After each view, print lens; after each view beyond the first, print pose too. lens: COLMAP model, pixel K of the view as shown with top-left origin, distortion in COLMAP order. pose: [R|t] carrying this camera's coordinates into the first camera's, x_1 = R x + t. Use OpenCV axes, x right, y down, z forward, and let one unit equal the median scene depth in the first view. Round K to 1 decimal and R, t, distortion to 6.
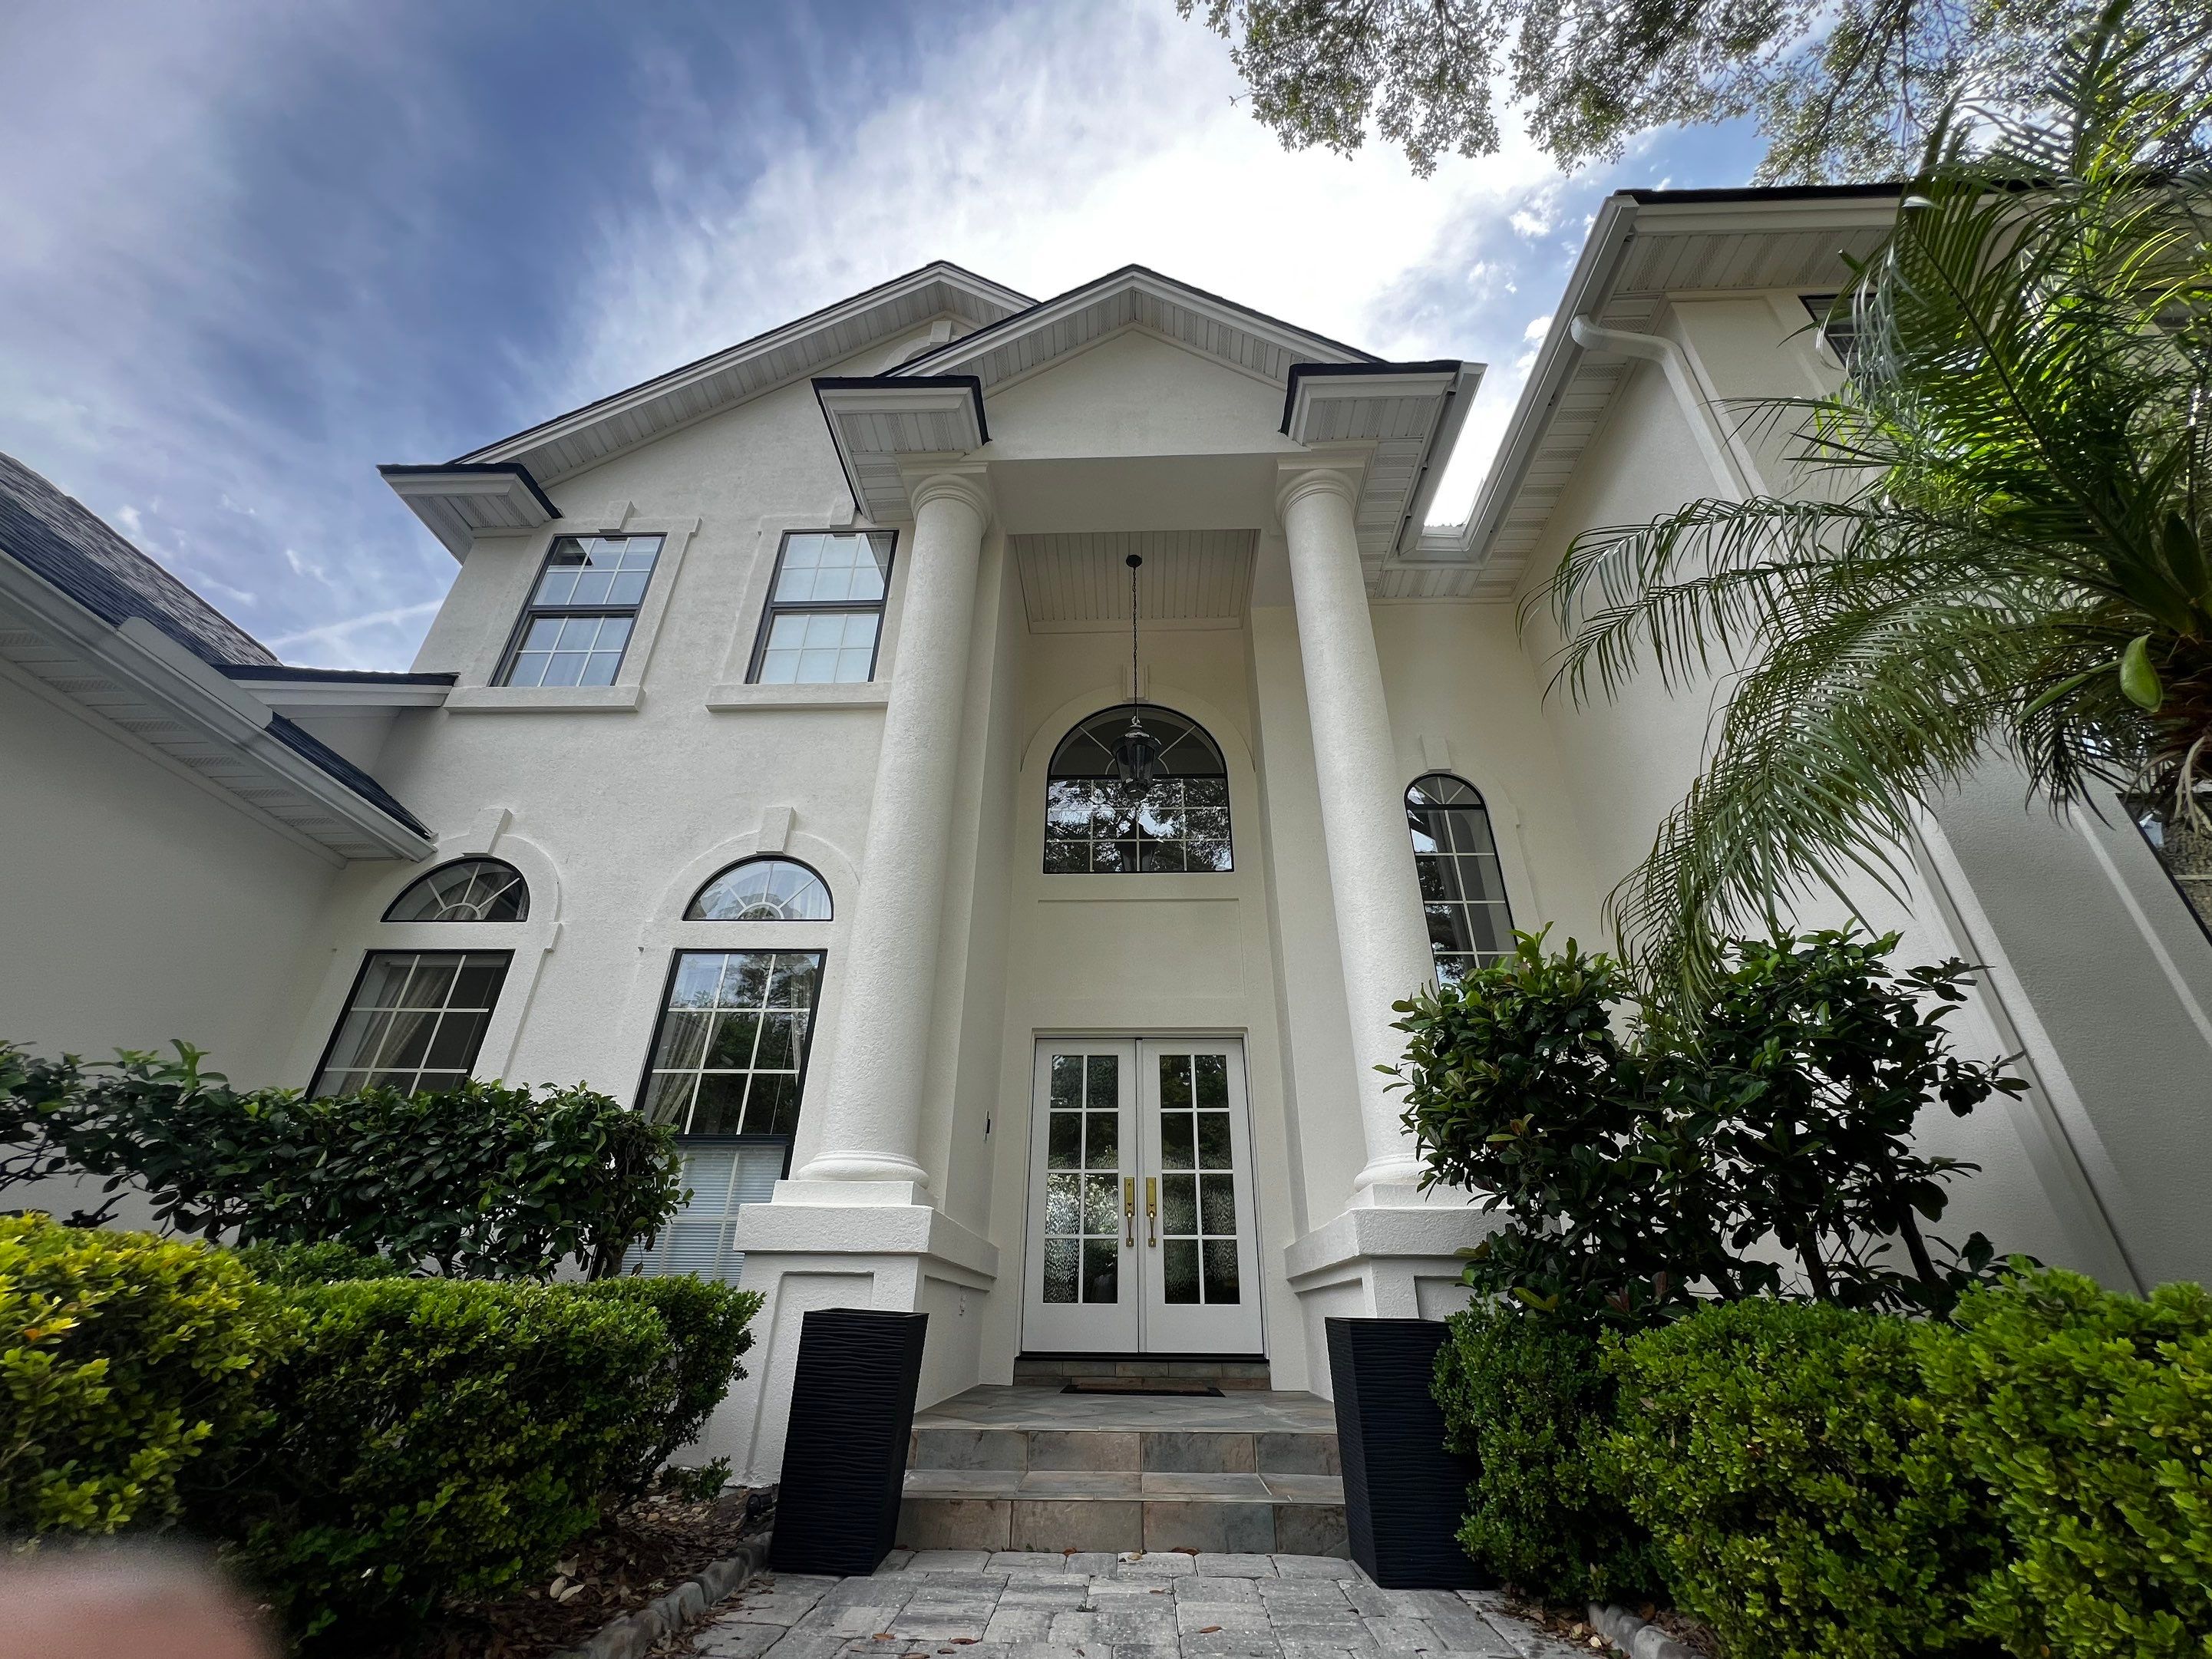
lens RADIAL K [[889.6, 0, 1106.0], [0, 889.6, 829.5], [0, 0, 1]] dist [-0.000042, 0.000367]
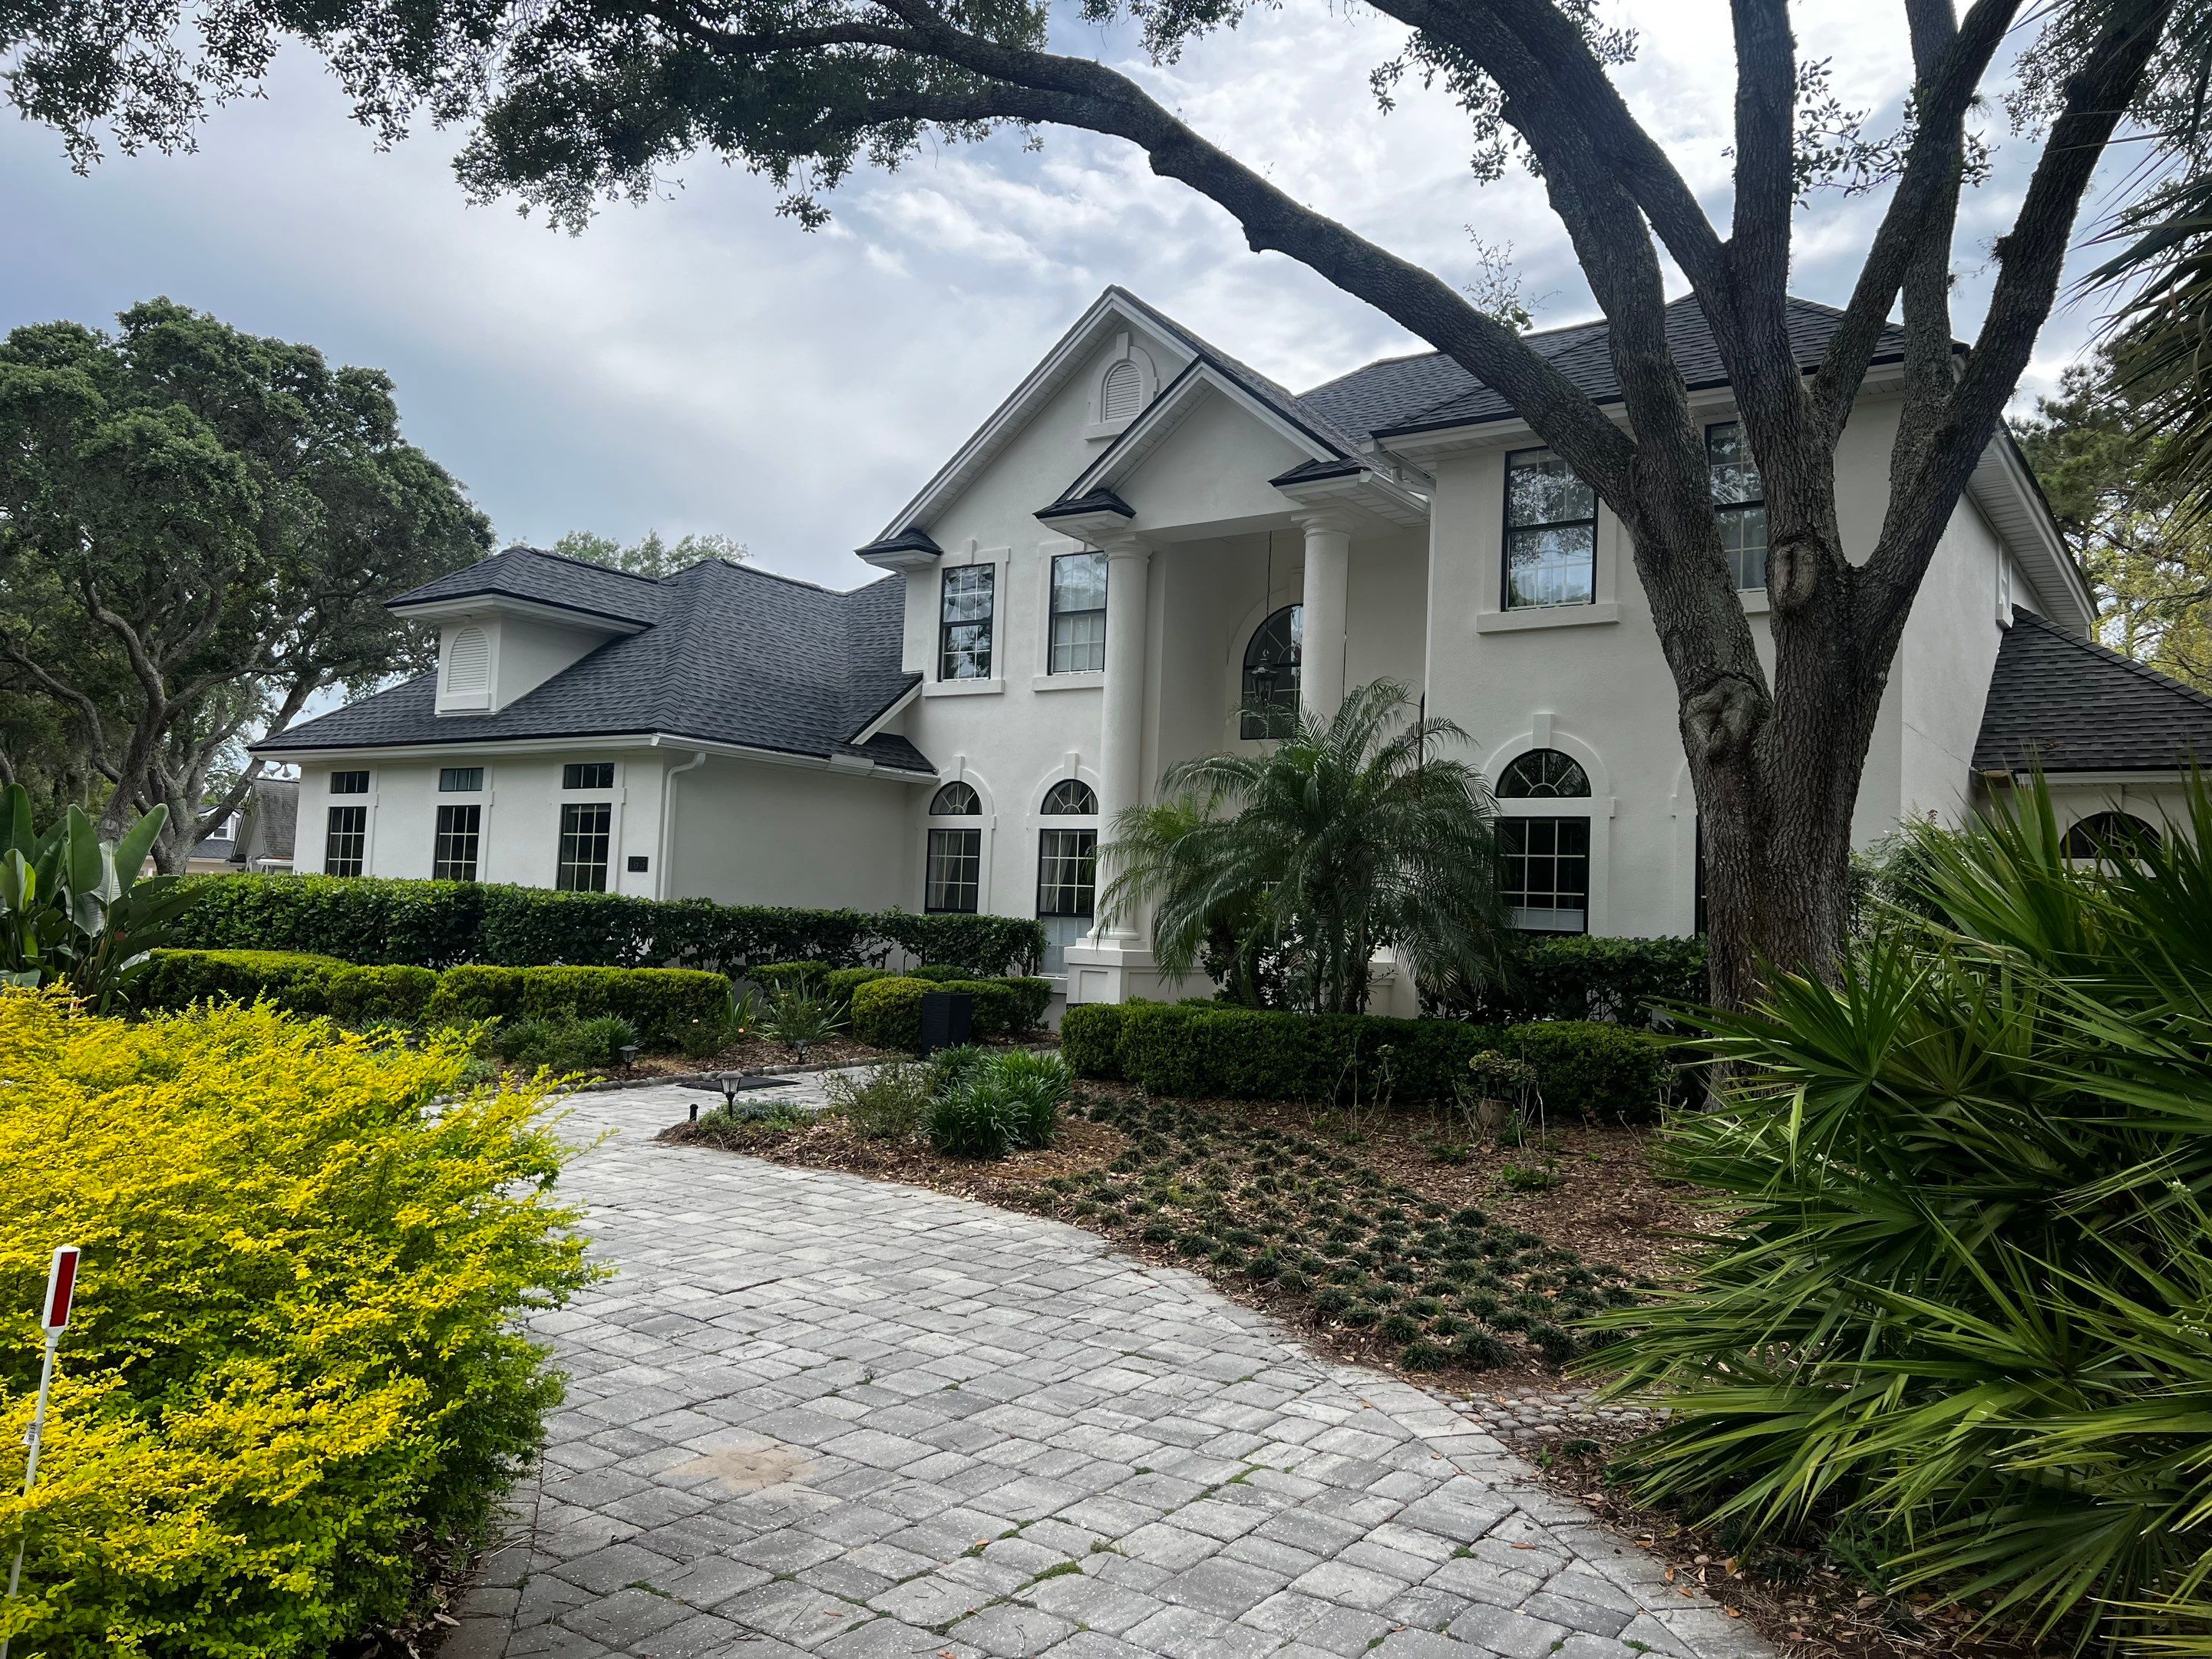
lens RADIAL K [[1624.8, 0, 1106.0], [0, 1624.8, 829.5], [0, 0, 1]] dist [0.040121, -0.000772]
pose [[0.833988, -0.002812, -0.551775, 1.966453], [0.239067, 0.903097, 0.356738, -1.330082], [0.497304, -0.429427, 0.753844, -2.035174]]
